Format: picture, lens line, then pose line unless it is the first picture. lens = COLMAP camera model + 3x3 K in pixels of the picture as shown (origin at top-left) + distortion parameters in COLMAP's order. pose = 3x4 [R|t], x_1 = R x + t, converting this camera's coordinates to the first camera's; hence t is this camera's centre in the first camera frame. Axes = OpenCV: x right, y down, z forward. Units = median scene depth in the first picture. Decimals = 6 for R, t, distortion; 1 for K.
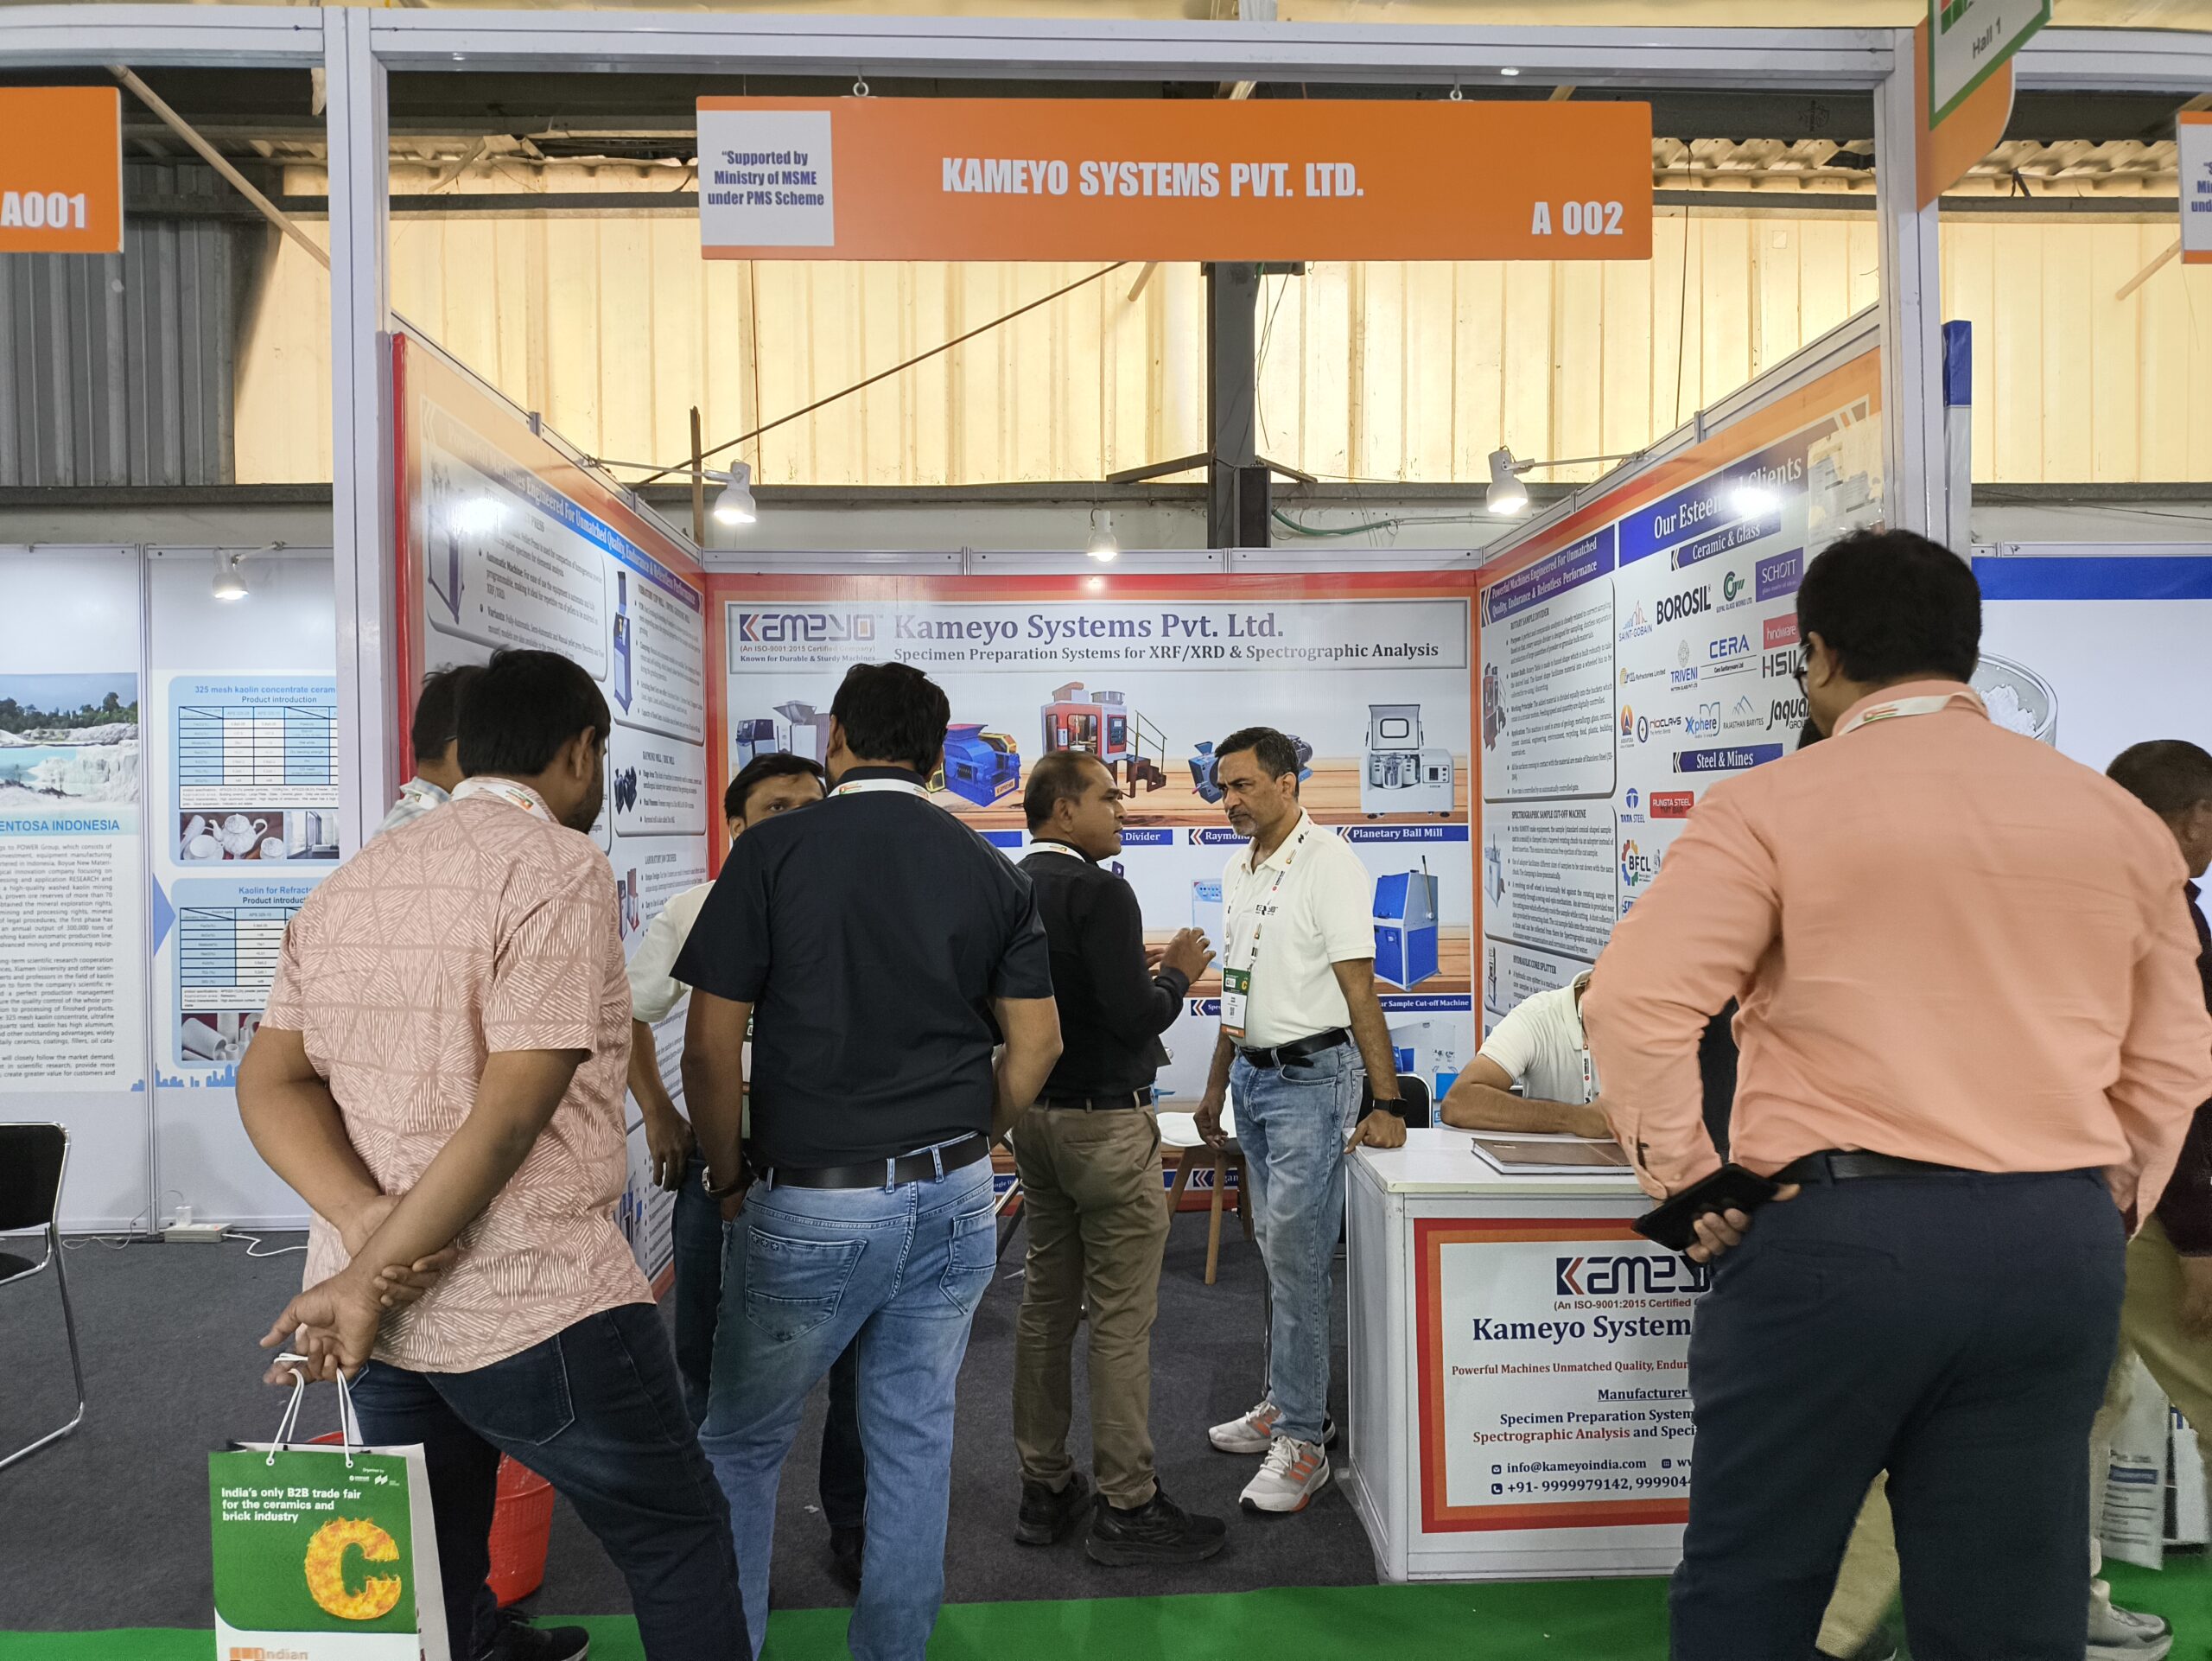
lens RADIAL K [[1597.9, 0, 1105.8], [0, 1597.9, 824.2], [0, 0, 1]] dist [0.132114, -0.217401]
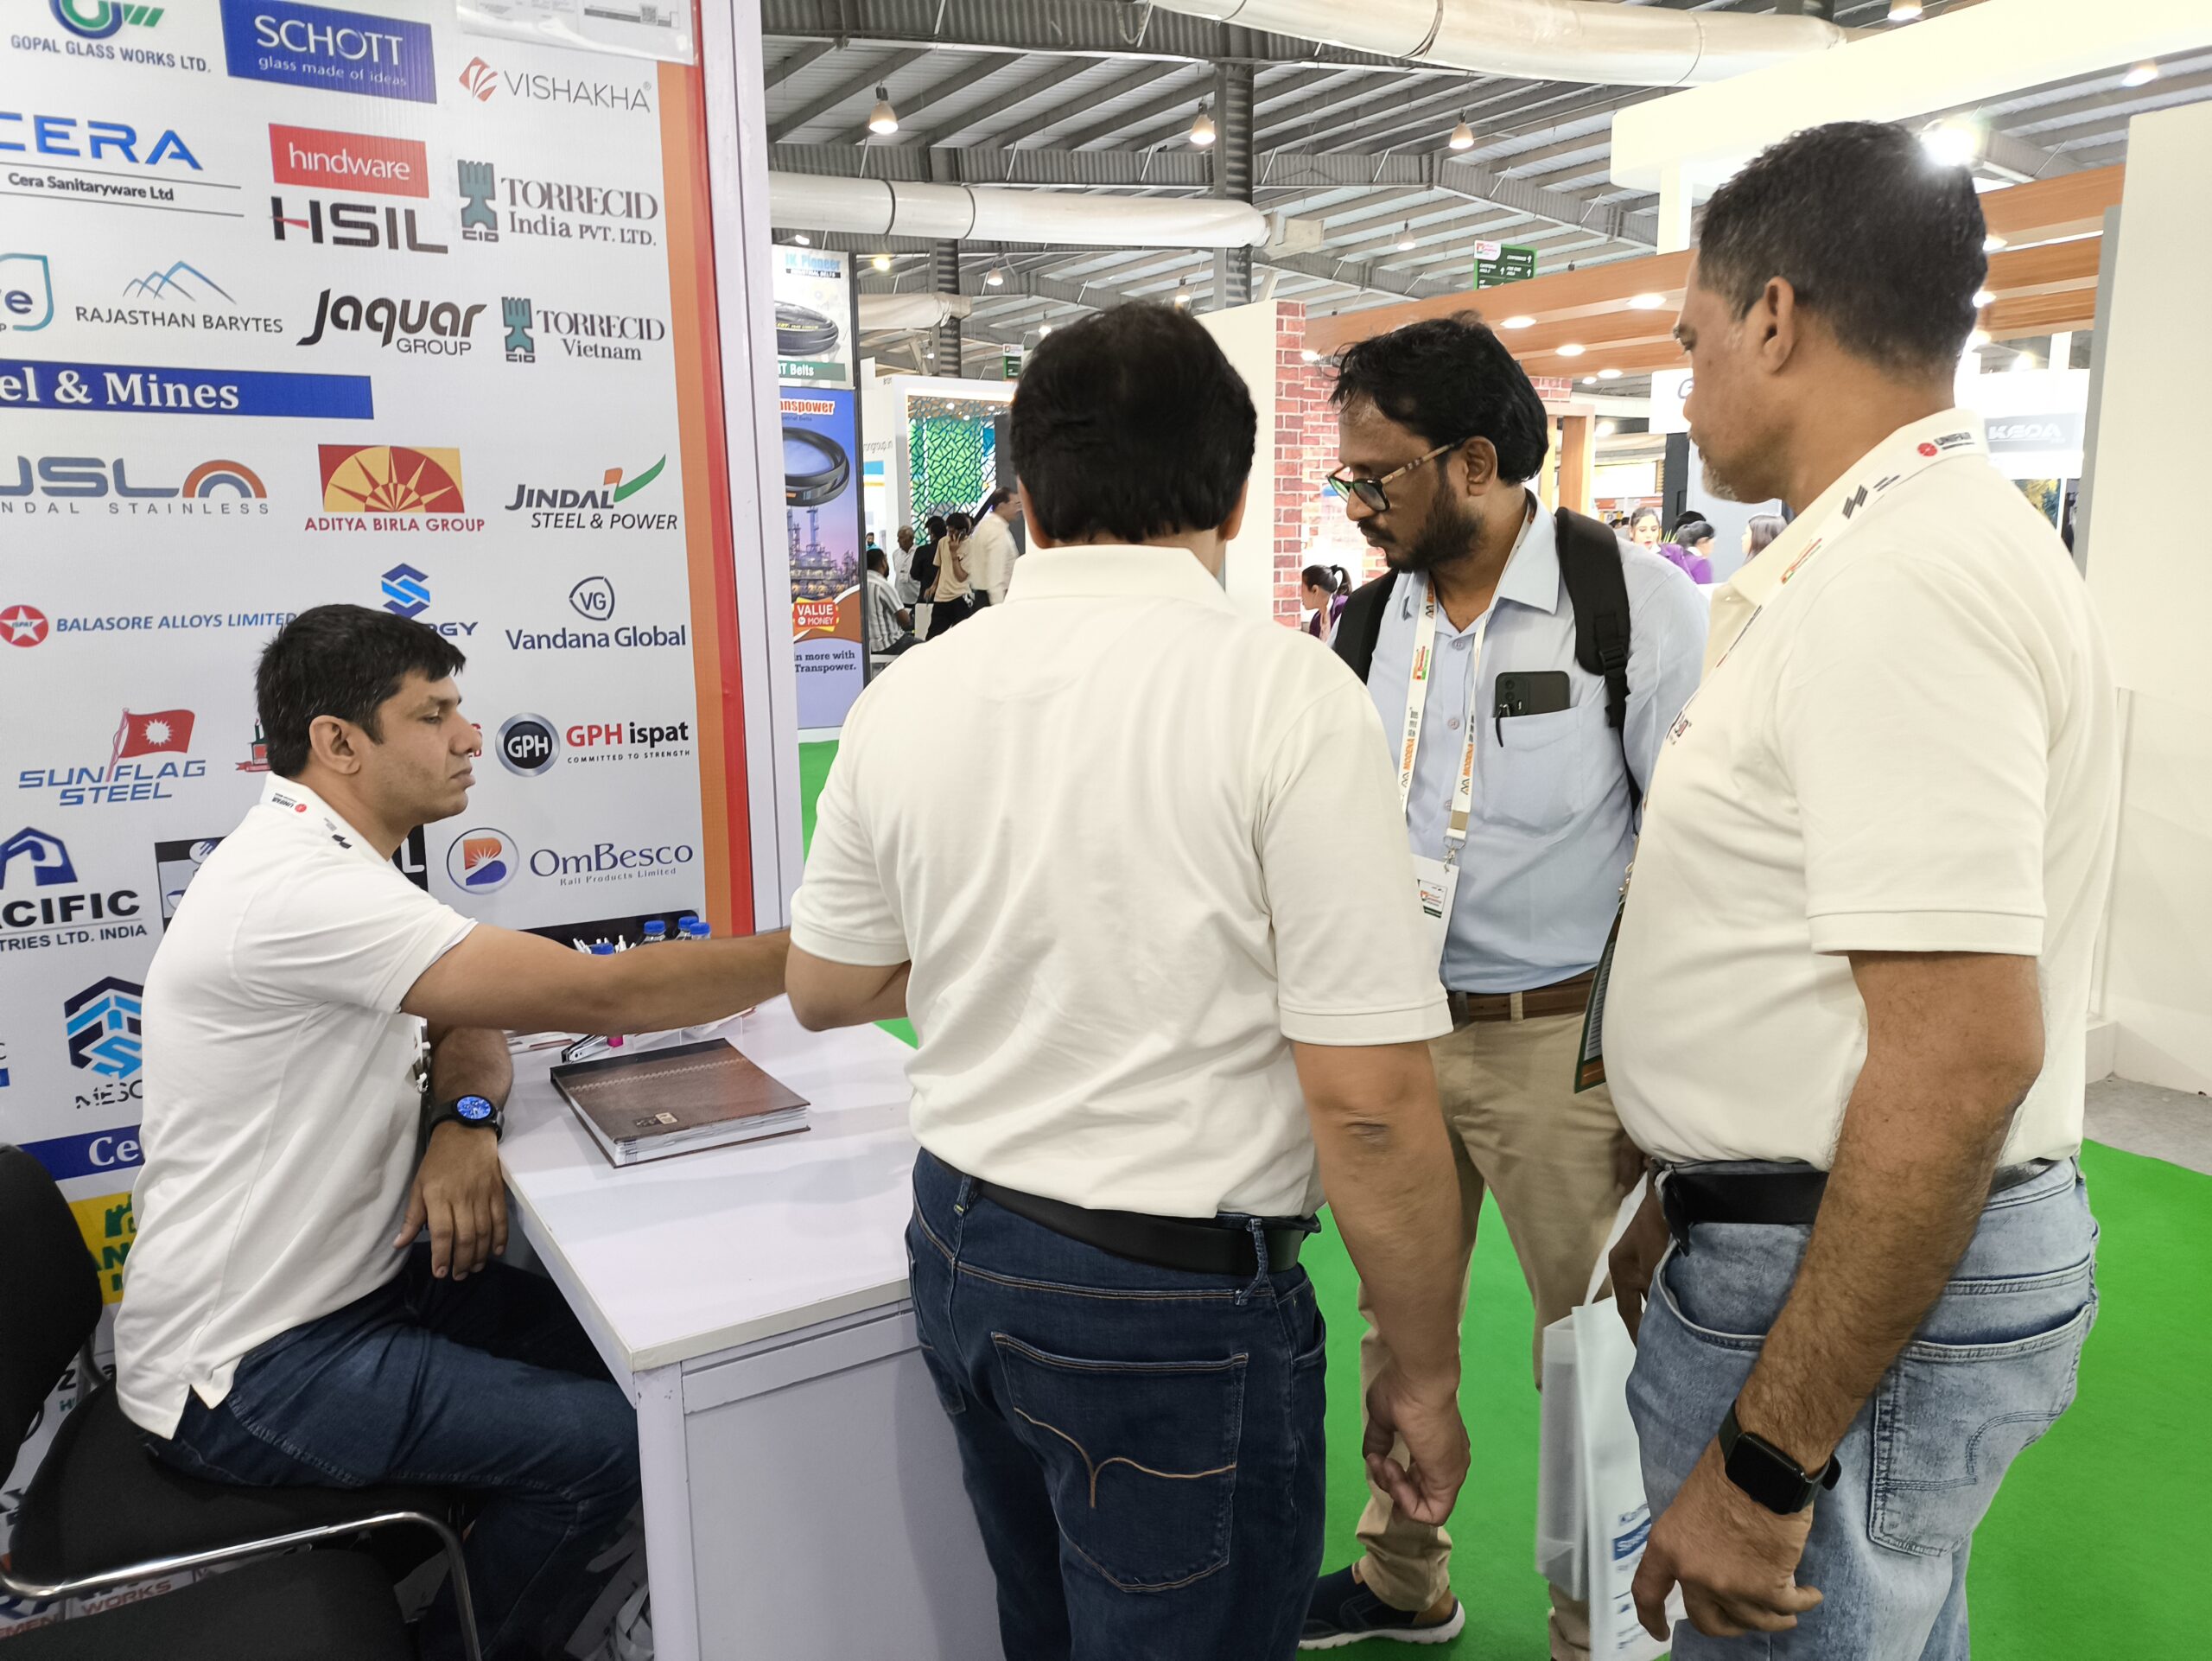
lens RADIAL K [[1598.3, 0, 1111.8], [0, 1598.3, 816.5], [0, 0, 1]] dist [0.152984, -0.270785]
pose [[-0.488677, -0.135837, 0.861825, -0.128354], [0.018883, 0.985927, 0.166105, 0.006616], [-0.872260, 0.097445, -0.479235, 0.665502]]
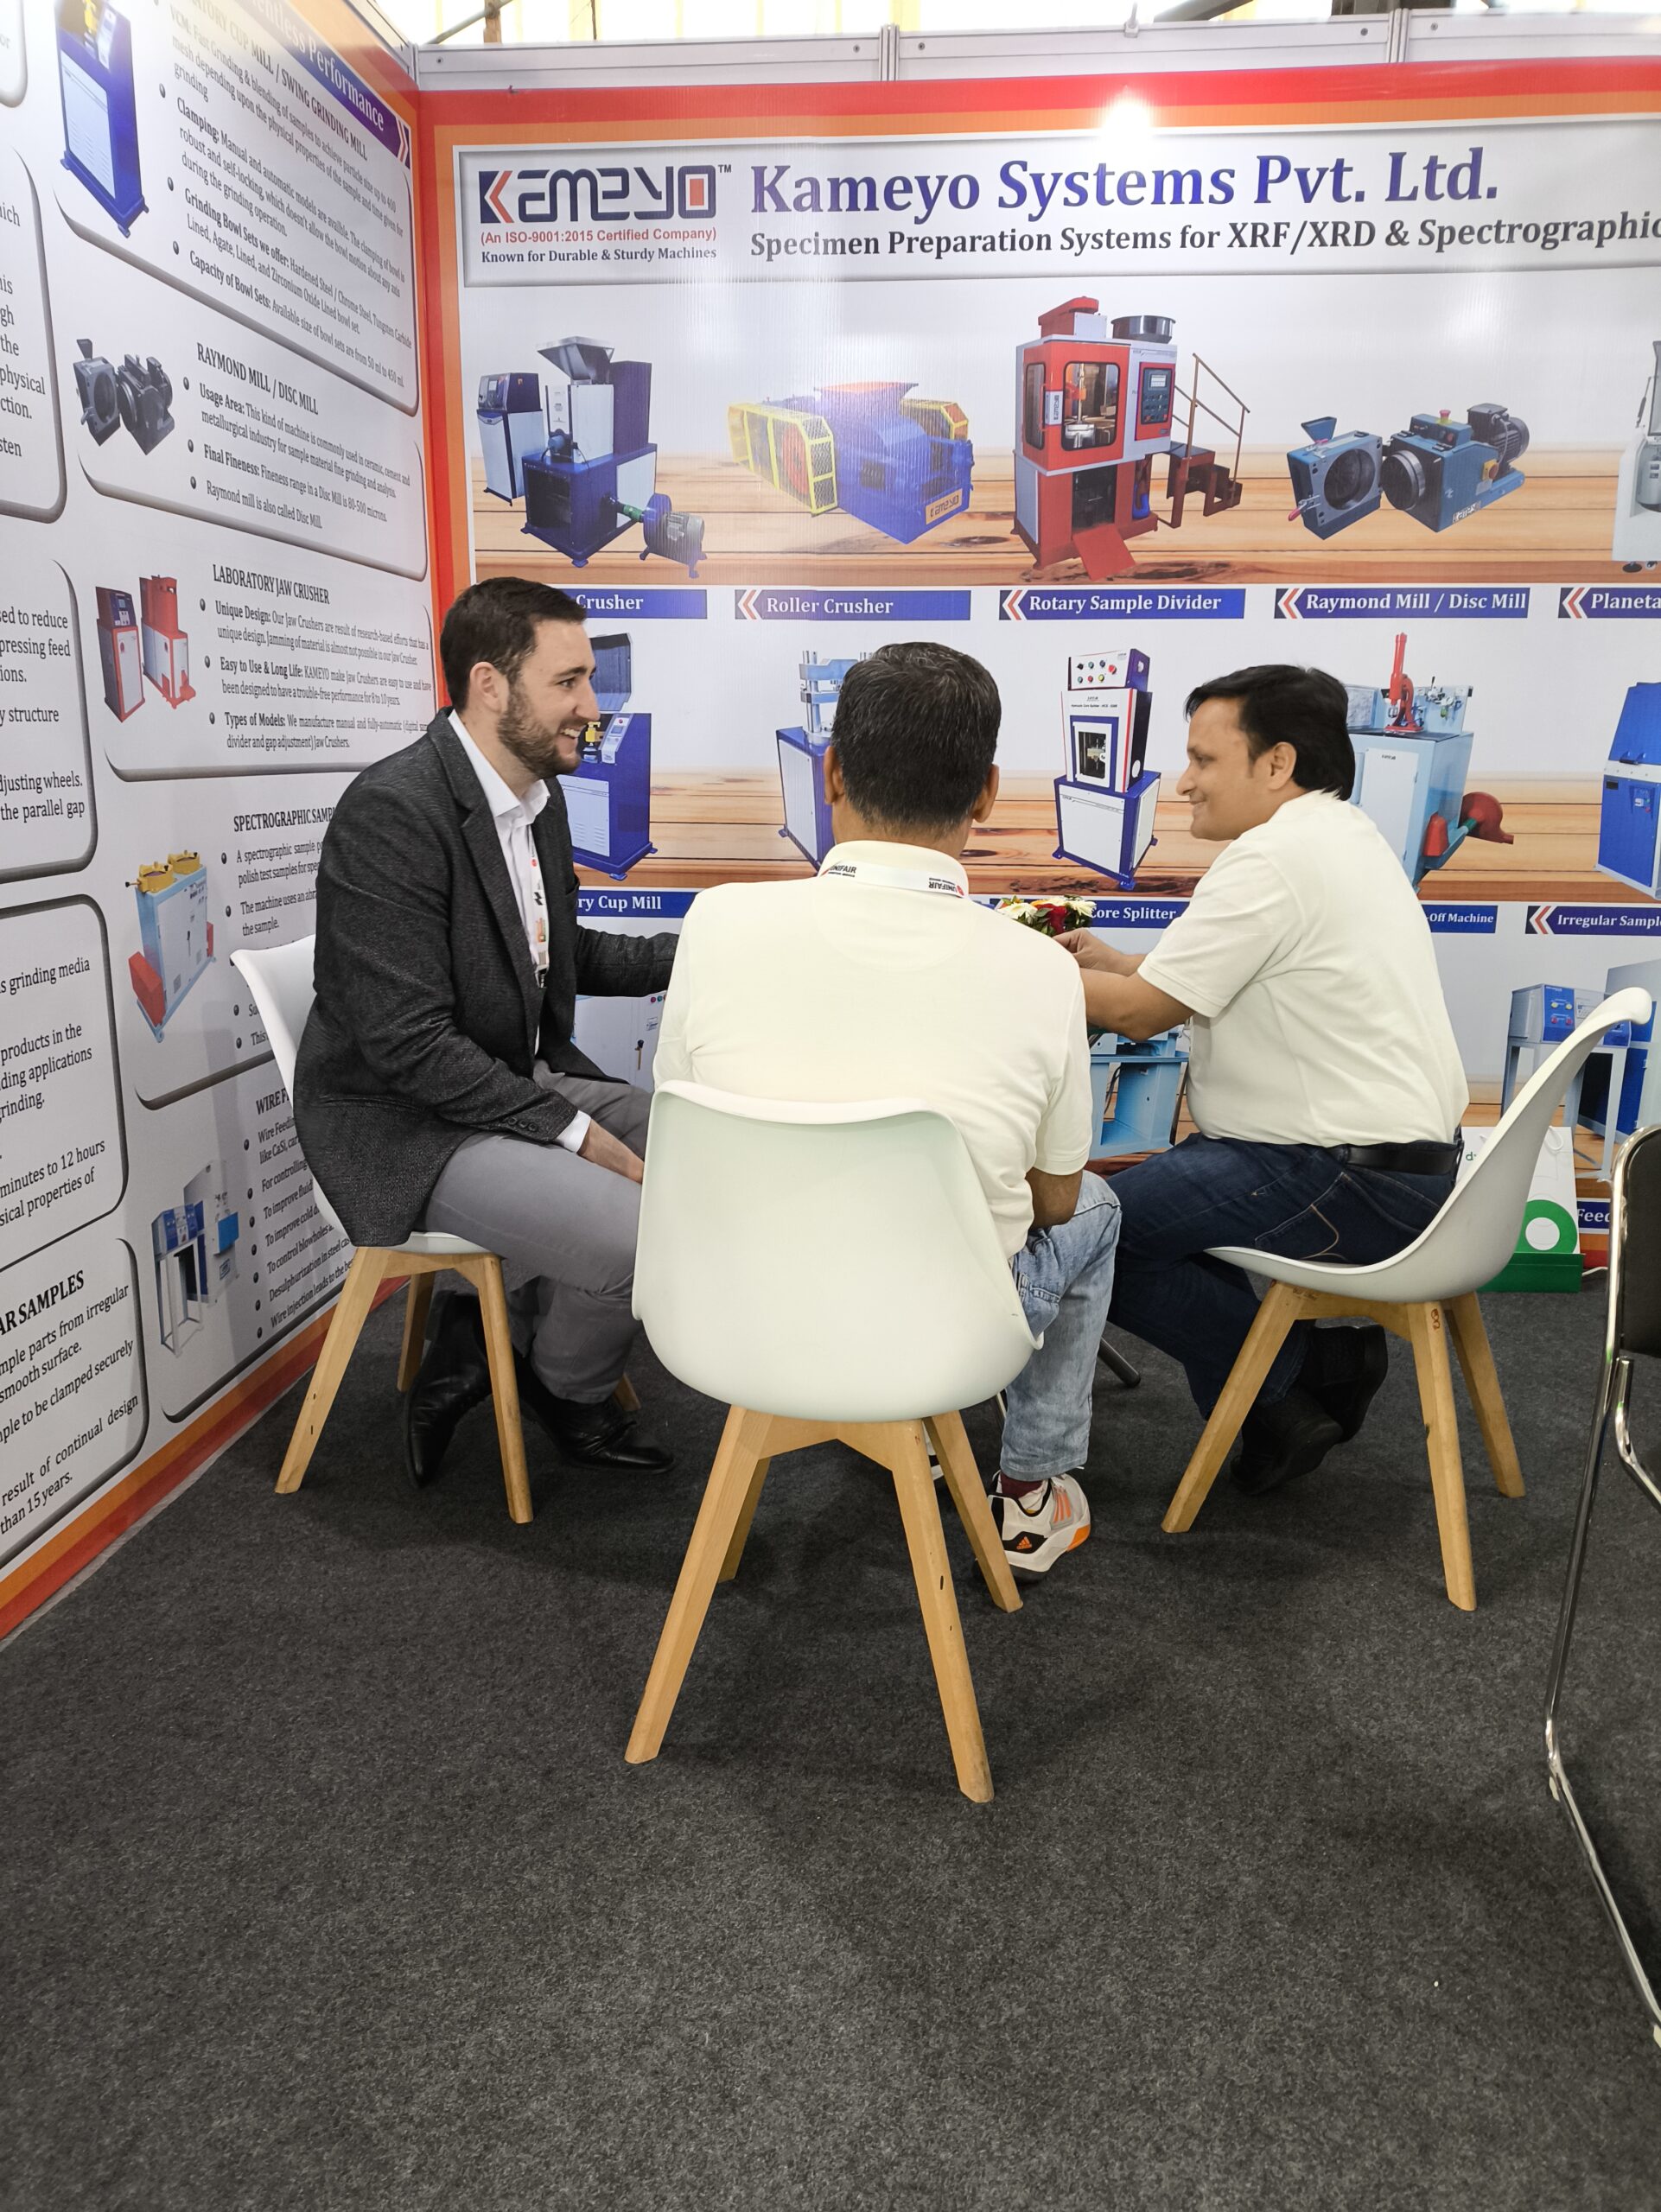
lens RADIAL K [[1588.1, 0, 837.0], [0, 1588.1, 1095.5], [0, 0, 1]] dist [0.138885, -0.258826]
pose [[0.988177, 0.055476, -0.142928, -0.008315], [-0.022825, 0.975082, 0.220666, 0.054458], [0.151608, -0.214795, 0.964820, 0.413726]]
